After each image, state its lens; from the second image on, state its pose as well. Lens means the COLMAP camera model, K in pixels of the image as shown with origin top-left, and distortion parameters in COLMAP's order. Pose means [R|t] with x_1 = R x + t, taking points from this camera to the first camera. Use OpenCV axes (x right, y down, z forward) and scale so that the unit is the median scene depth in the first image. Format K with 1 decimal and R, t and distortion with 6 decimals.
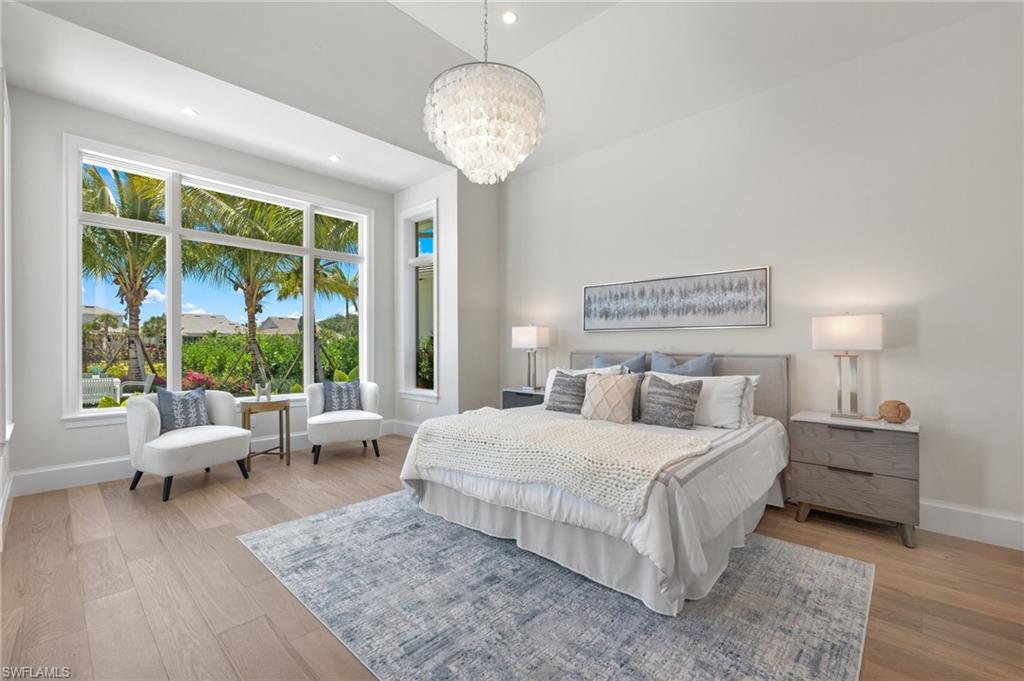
lens RADIAL K [[433.0, 0, 512.0], [0, 433.0, 340.5], [0, 0, 1]] dist [0.001425, 0.000261]
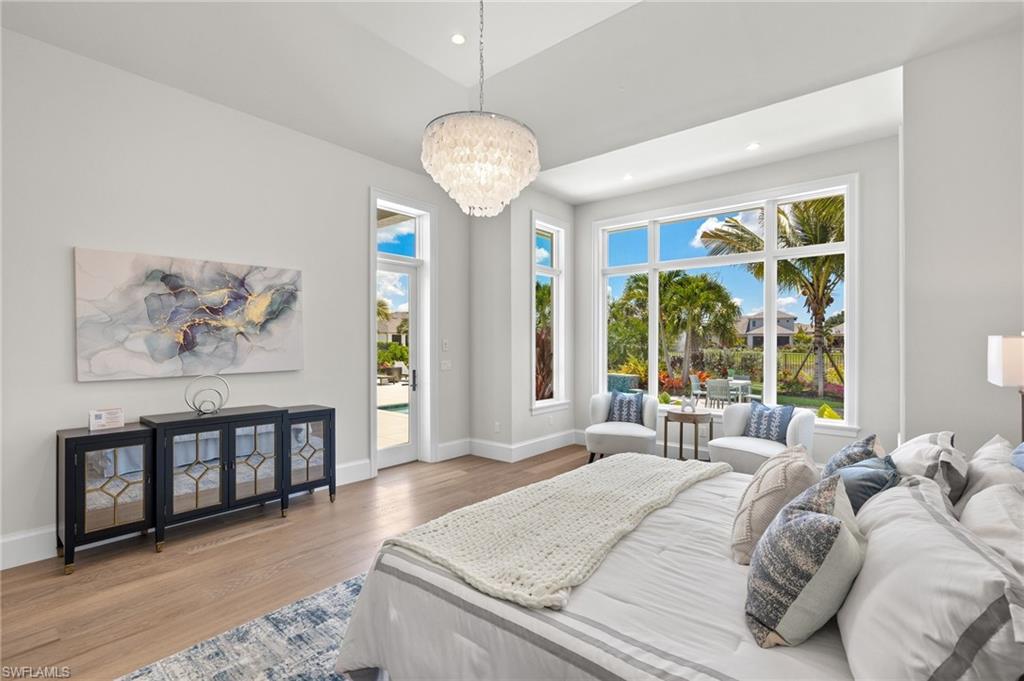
lens RADIAL K [[463.1, 0, 512.0], [0, 463.1, 340.5], [0, 0, 1]] dist [-0.000957, -0.000138]
pose [[0.050757, -0.006273, -0.998691, 0.567745], [0.004856, 0.999970, -0.006034, -0.033613], [0.998699, -0.004543, 0.050786, 0.546736]]
